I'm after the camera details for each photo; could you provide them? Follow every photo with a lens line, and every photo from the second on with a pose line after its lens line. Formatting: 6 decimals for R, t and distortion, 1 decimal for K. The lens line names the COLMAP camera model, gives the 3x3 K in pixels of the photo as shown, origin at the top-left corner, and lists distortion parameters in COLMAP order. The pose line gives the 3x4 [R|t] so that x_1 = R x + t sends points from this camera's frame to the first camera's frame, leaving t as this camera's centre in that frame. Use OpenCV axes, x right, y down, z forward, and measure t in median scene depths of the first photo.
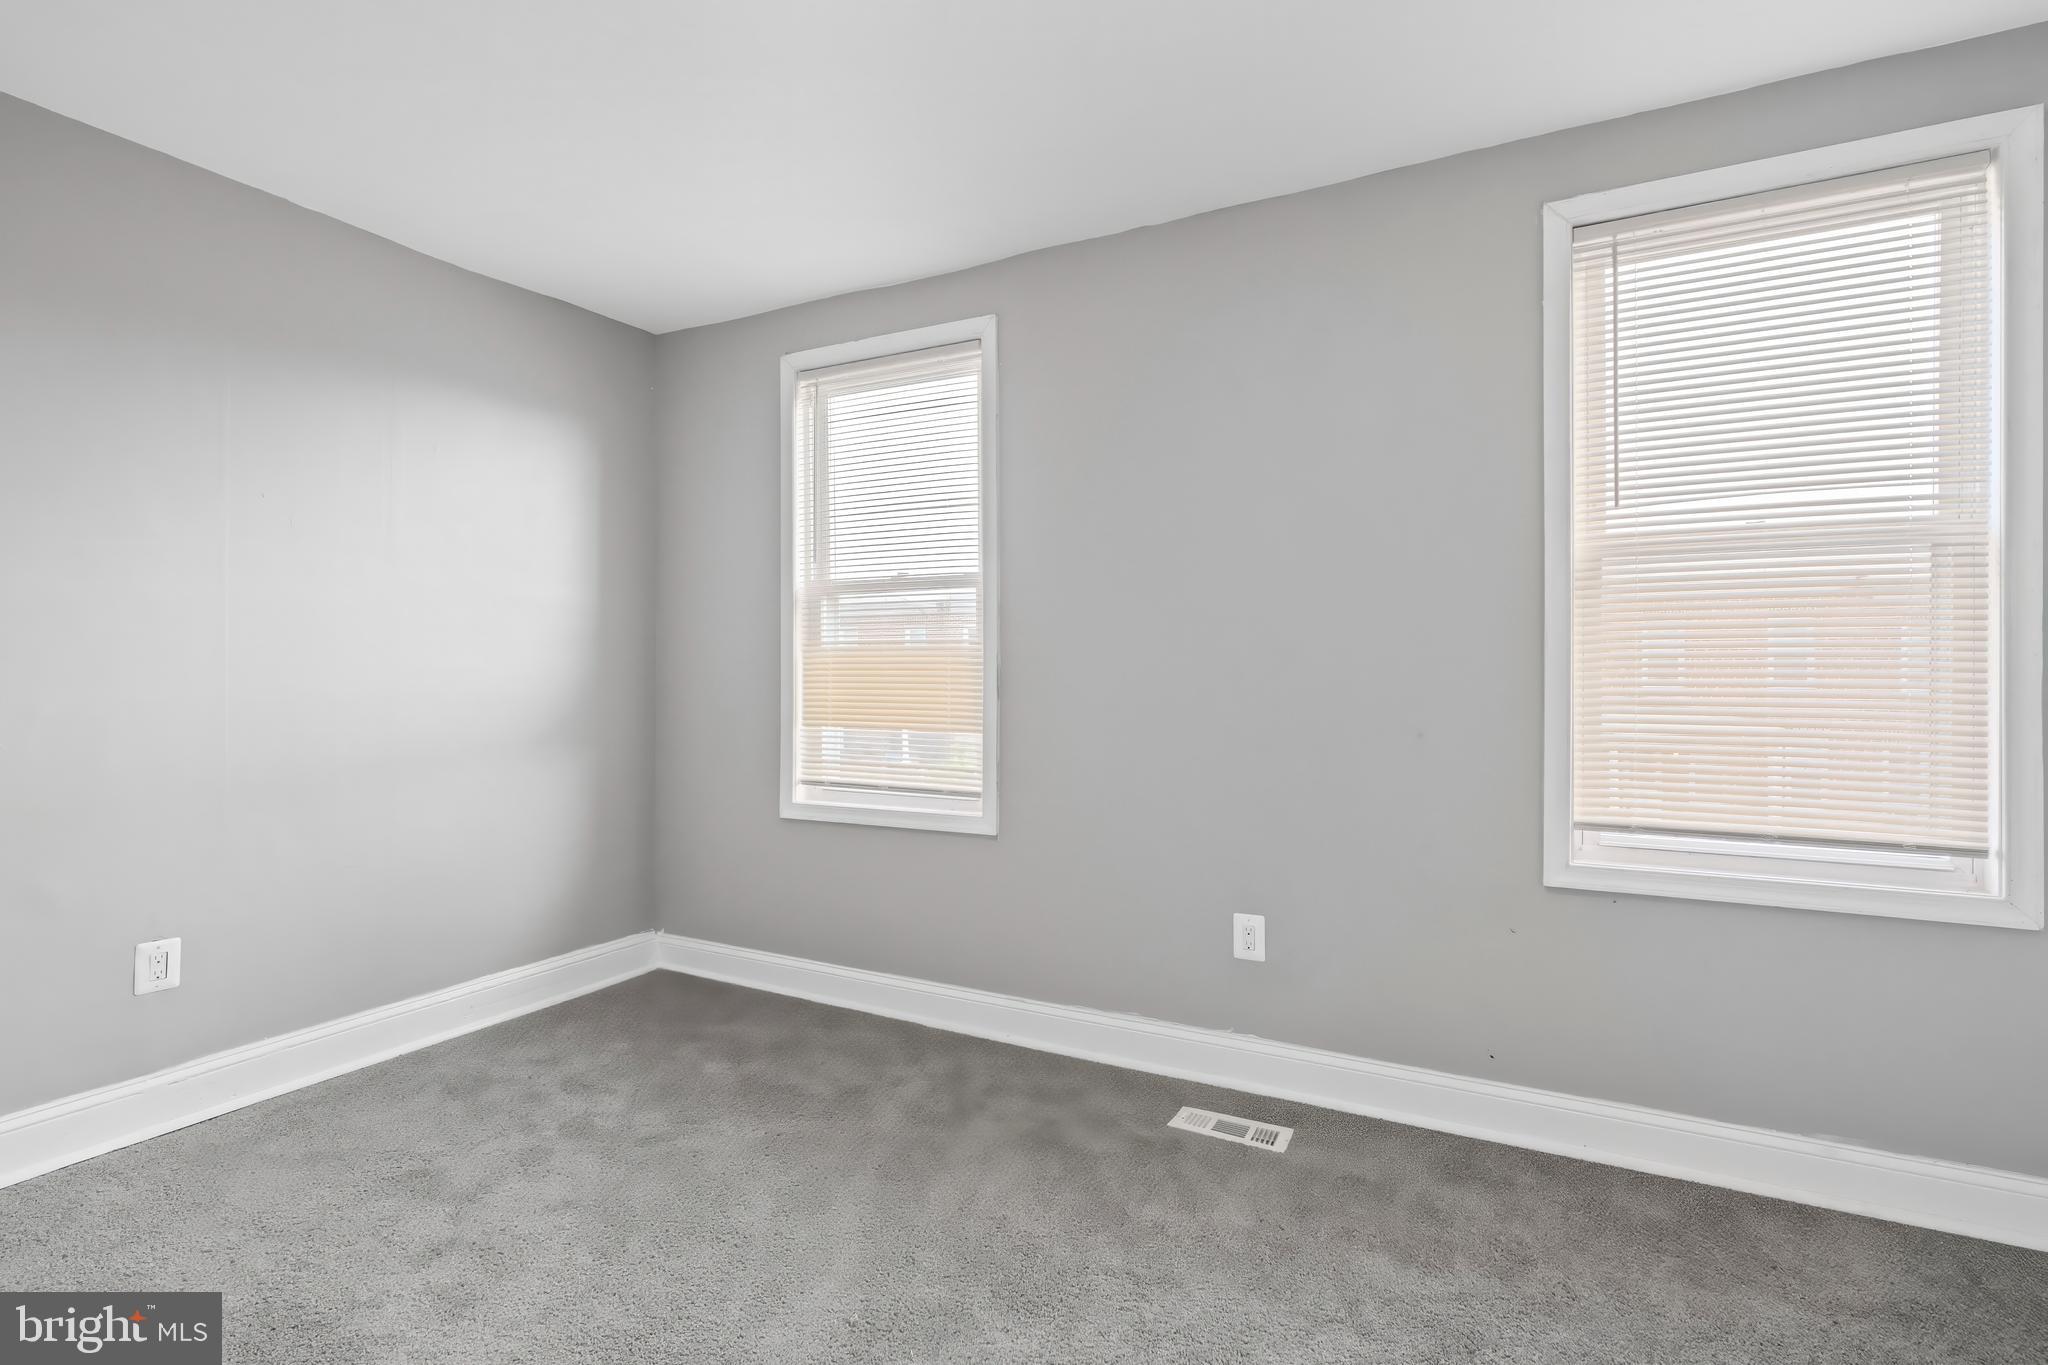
lens RADIAL K [[935.3, 0, 1038.3], [0, 935.3, 677.0], [0, 0, 1]] dist [-0.007850, 0.000945]
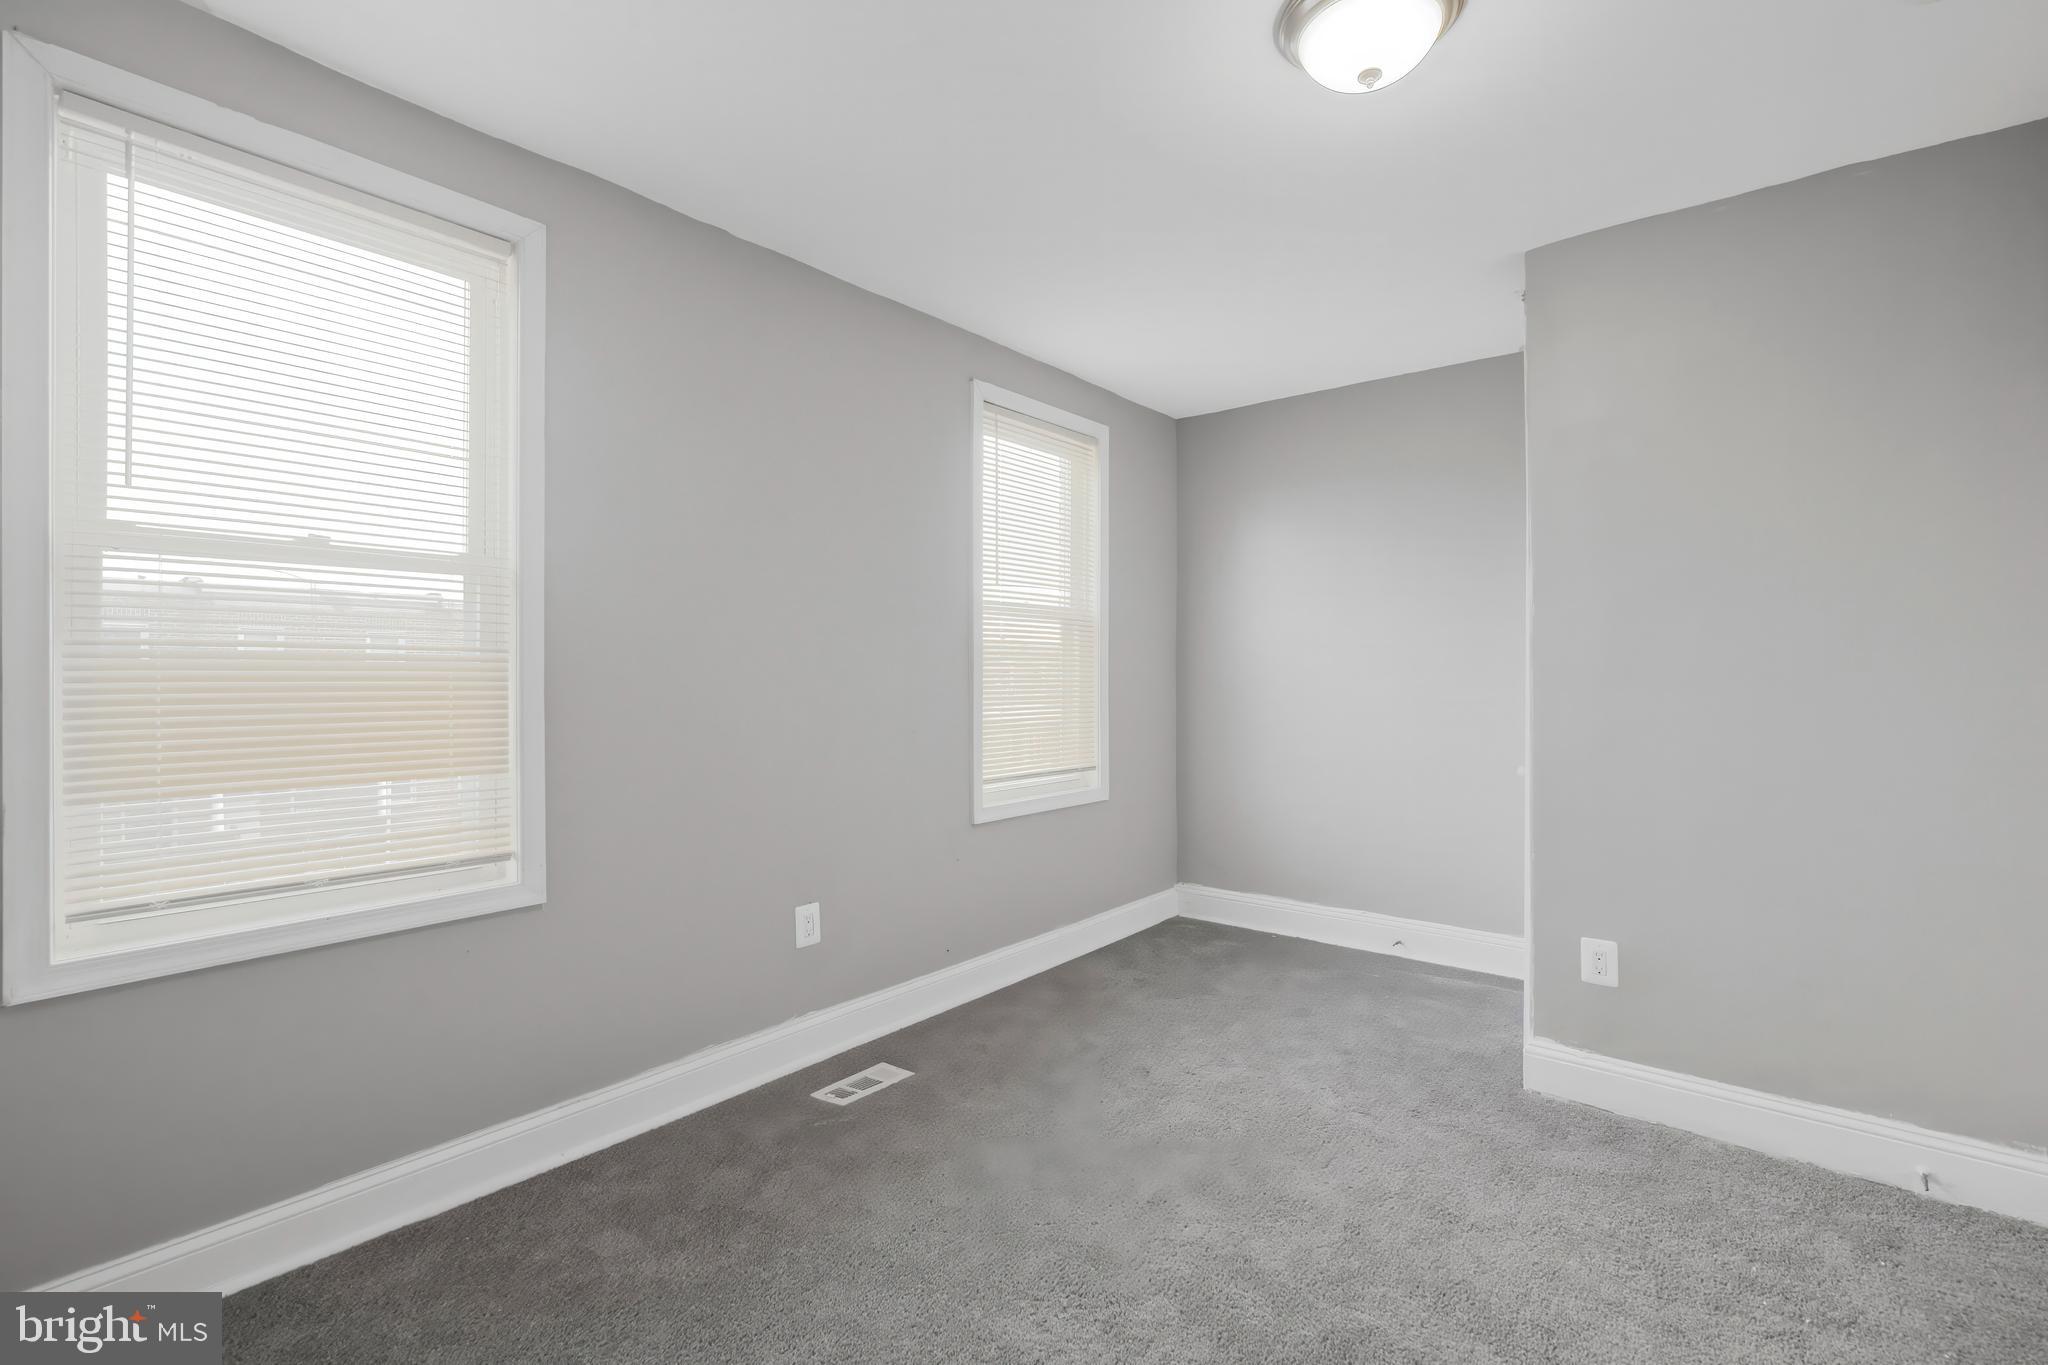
lens RADIAL K [[935.3, 0, 1016.2], [0, 935.3, 680.0], [0, 0, 1]] dist [-0.007850, 0.000945]
pose [[0.208097, -0.007720, 0.978078, -0.716231], [0.010072, 0.999933, 0.005750, -0.015277], [-0.978056, 0.008654, 0.208161, 0.463663]]
